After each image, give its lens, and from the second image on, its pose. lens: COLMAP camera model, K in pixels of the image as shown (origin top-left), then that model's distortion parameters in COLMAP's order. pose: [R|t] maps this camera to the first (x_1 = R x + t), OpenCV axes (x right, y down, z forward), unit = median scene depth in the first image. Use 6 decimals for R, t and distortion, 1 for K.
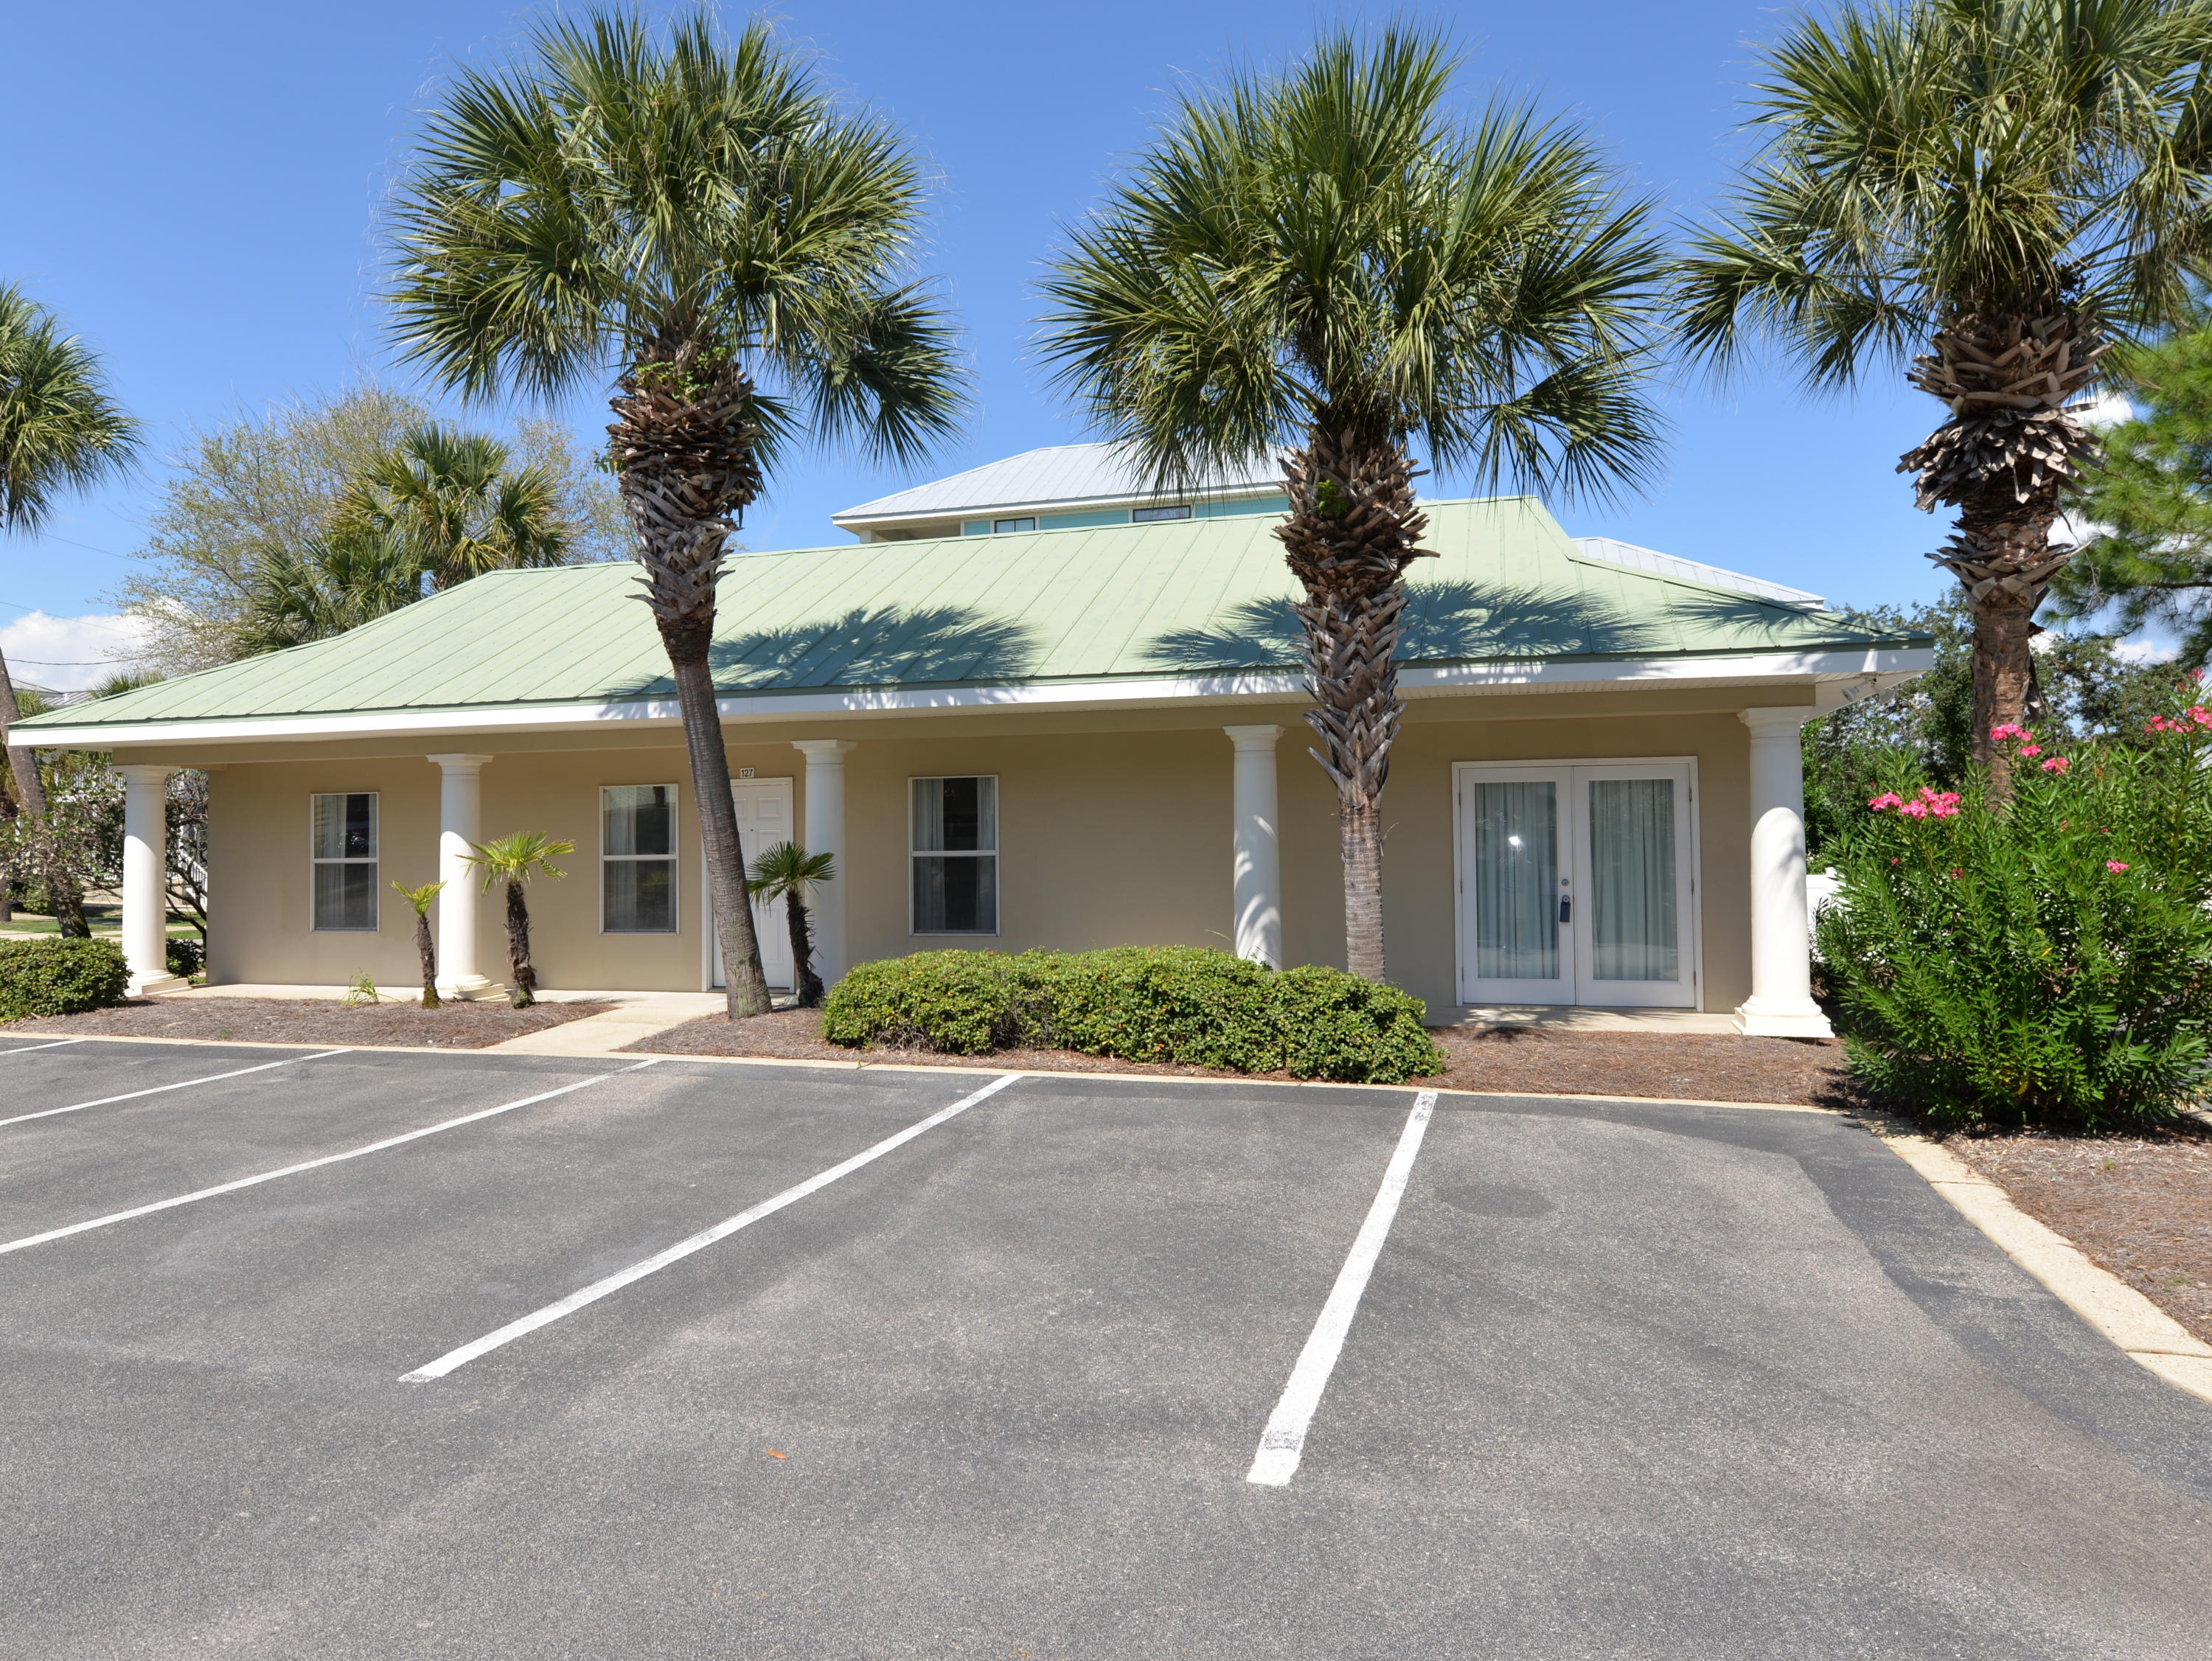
lens RADIAL K [[1442.4, 0, 1106.0], [0, 1442.4, 830.5], [0, 0, 1]] dist [-0.000280, -0.003270]
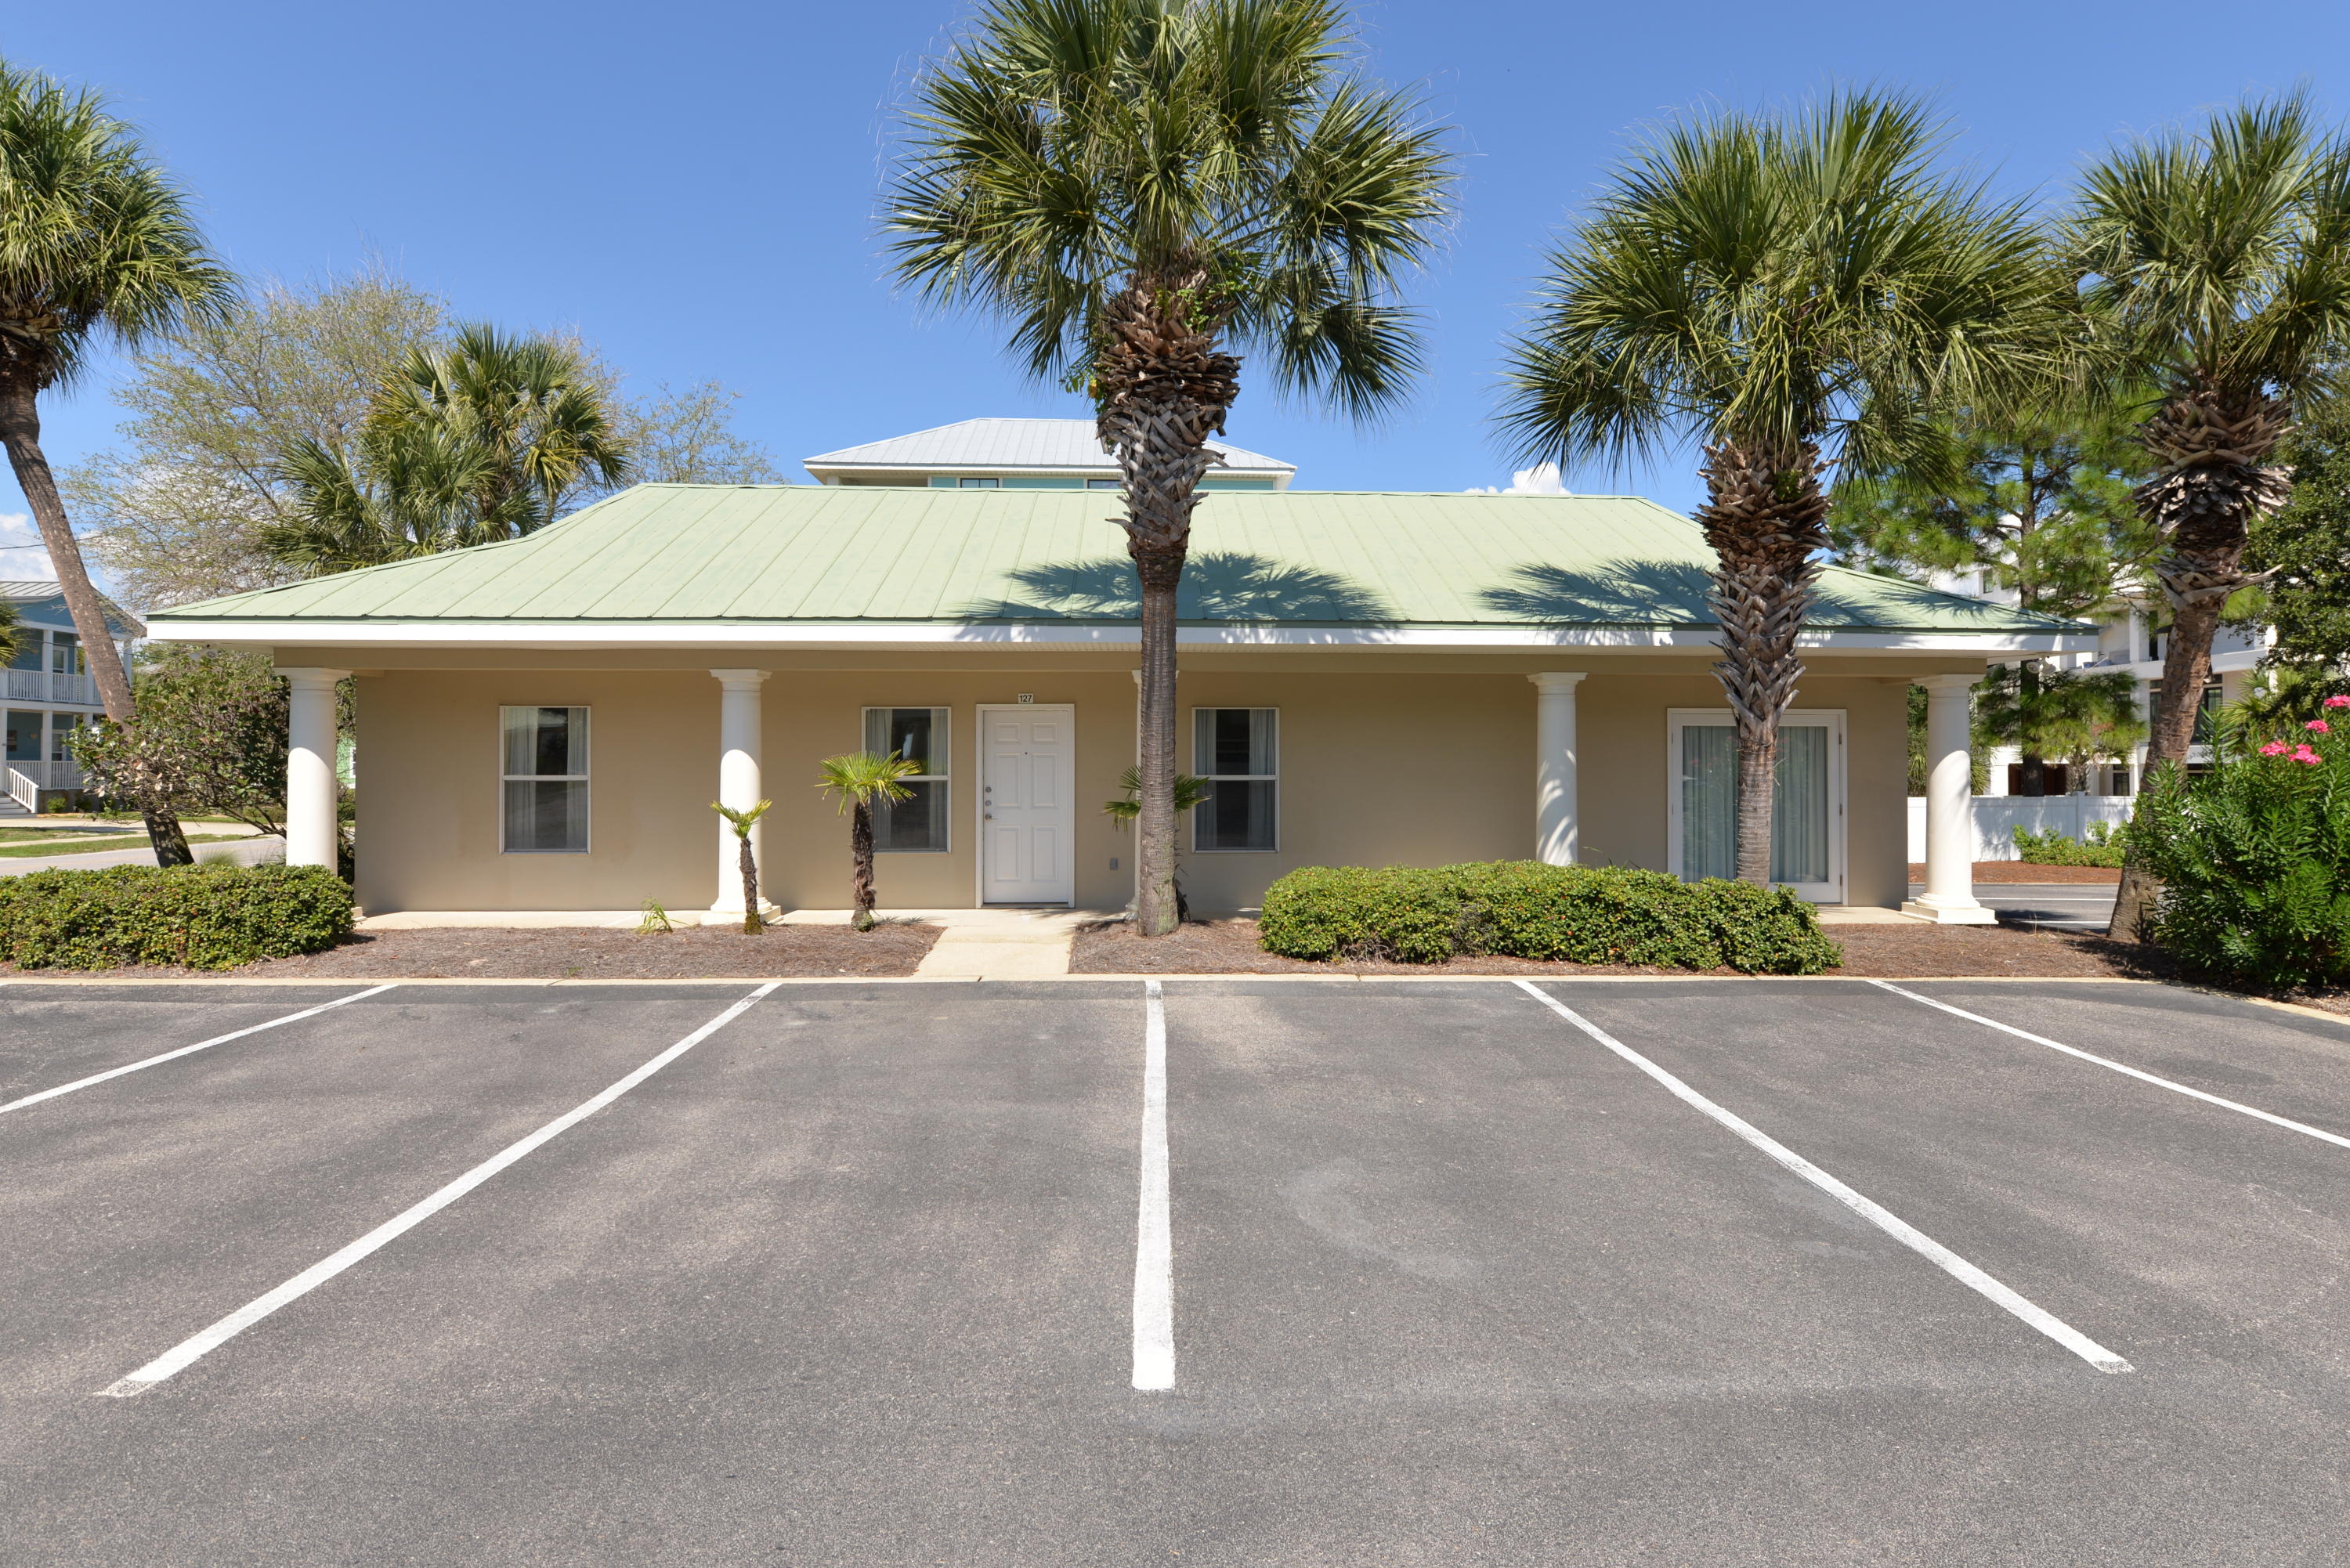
lens RADIAL K [[1166.2, 0, 1171.4], [0, 1166.2, 774.3], [0, 0, 1]] dist [-0.005439, -0.000580]
pose [[0.948510, 0.011121, 0.316553, -0.528194], [-0.015800, 0.999801, 0.012218, 0.003789], [-0.316354, -0.016590, 0.948496, 0.209770]]
